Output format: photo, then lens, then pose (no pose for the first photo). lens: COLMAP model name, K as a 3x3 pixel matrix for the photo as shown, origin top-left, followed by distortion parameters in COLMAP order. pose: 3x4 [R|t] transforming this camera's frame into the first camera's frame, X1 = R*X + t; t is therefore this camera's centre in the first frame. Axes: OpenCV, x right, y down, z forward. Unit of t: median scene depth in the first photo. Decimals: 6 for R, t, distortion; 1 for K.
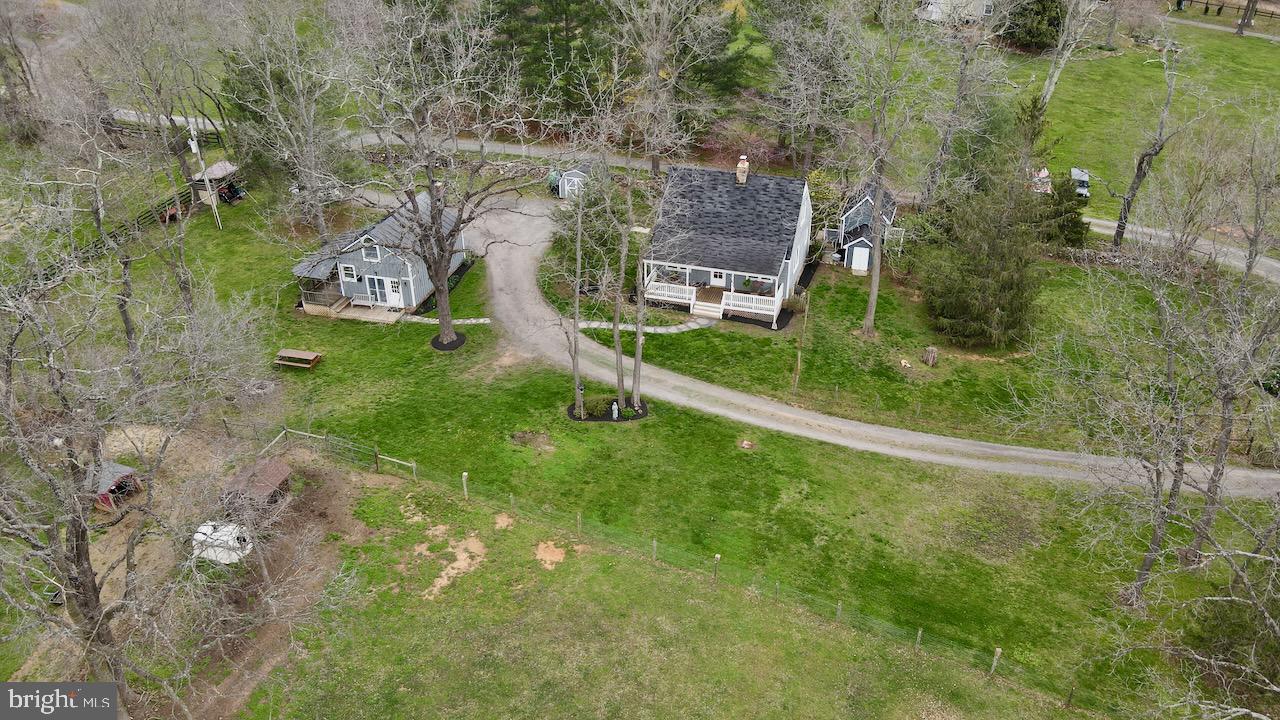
lens RADIAL K [[958.0, 0, 641.2], [0, 958.0, 370.2], [0, 0, 1]] dist [0.005864, 0.012118]
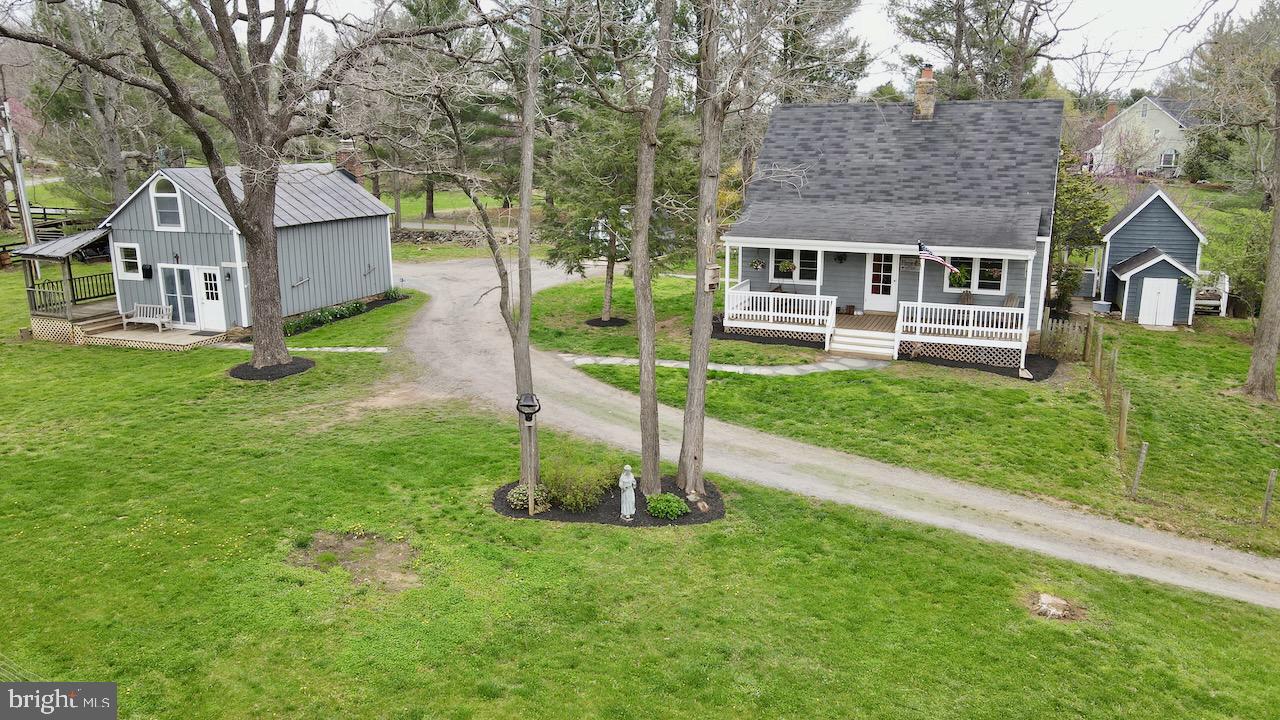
lens RADIAL K [[958.0, 0, 641.2], [0, 958.0, 361.1], [0, 0, 1]] dist [0.005864, 0.012118]
pose [[0.995913, 0.026177, -0.086446, 0.004735], [-0.050626, 0.954386, -0.294253, 0.084531], [0.074800, 0.297426, 0.951810, 0.579315]]
